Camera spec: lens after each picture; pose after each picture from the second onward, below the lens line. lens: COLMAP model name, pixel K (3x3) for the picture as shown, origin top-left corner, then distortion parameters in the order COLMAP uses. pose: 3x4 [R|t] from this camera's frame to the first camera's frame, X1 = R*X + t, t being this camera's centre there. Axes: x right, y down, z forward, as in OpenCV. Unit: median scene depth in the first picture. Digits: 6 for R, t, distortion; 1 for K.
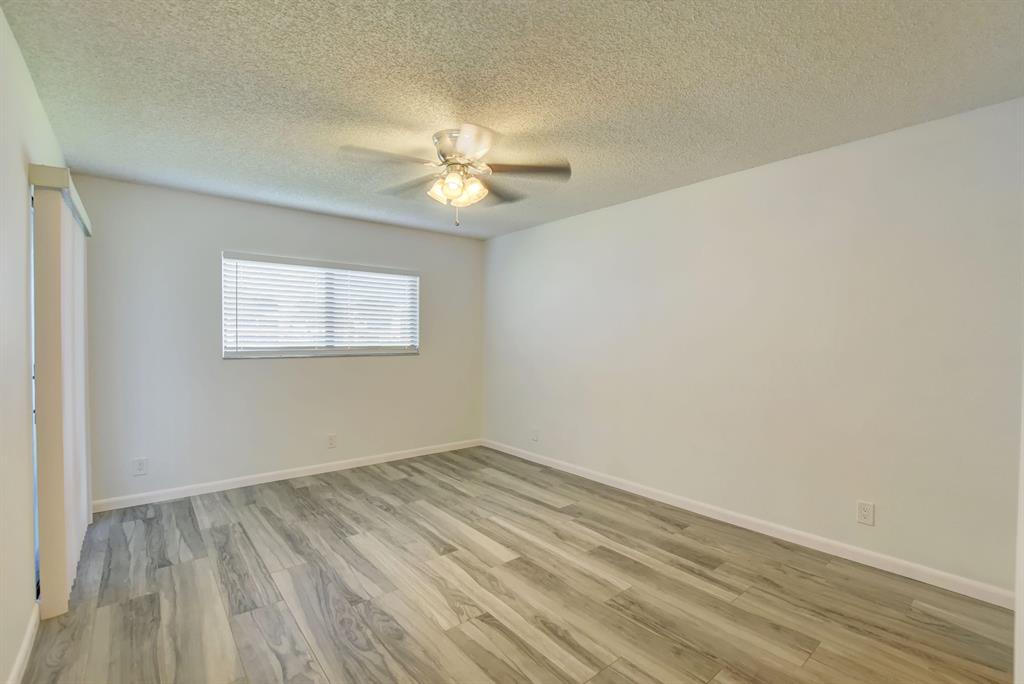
lens RADIAL K [[452.0, 0, 515.6], [0, 452.0, 344.1], [0, 0, 1]] dist [-0.029153, 0.000544]
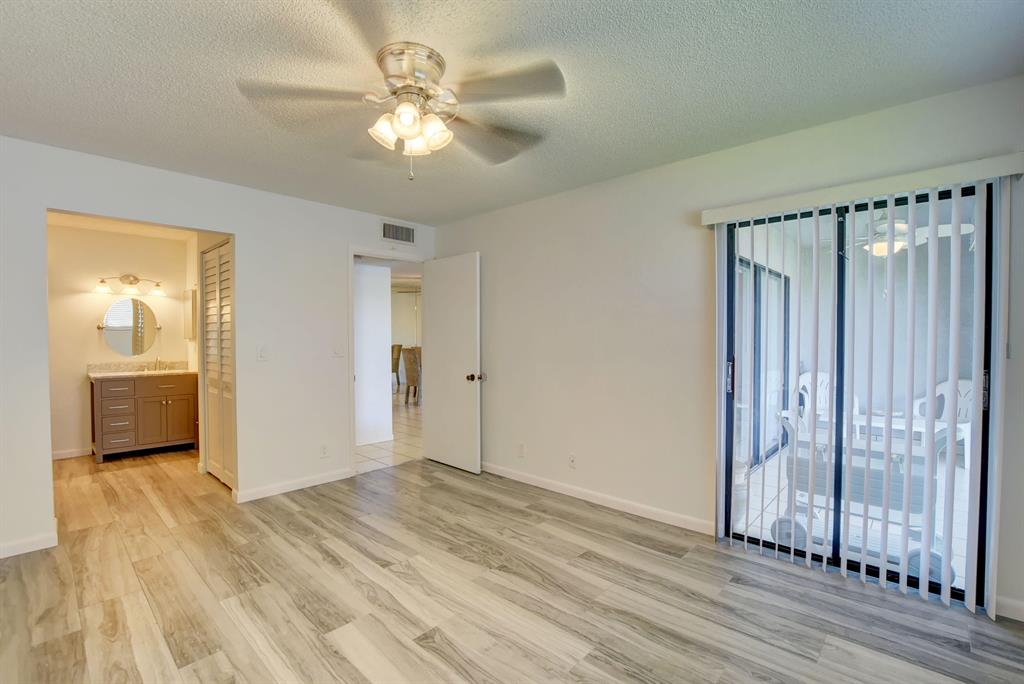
lens RADIAL K [[452.0, 0, 515.6], [0, 452.0, 344.1], [0, 0, 1]] dist [-0.029153, 0.000544]
pose [[-0.991668, -0.002287, -0.128796, -0.222878], [-0.006159, 0.999541, 0.029675, -0.020940], [0.128669, 0.030221, -0.991227, 1.932154]]
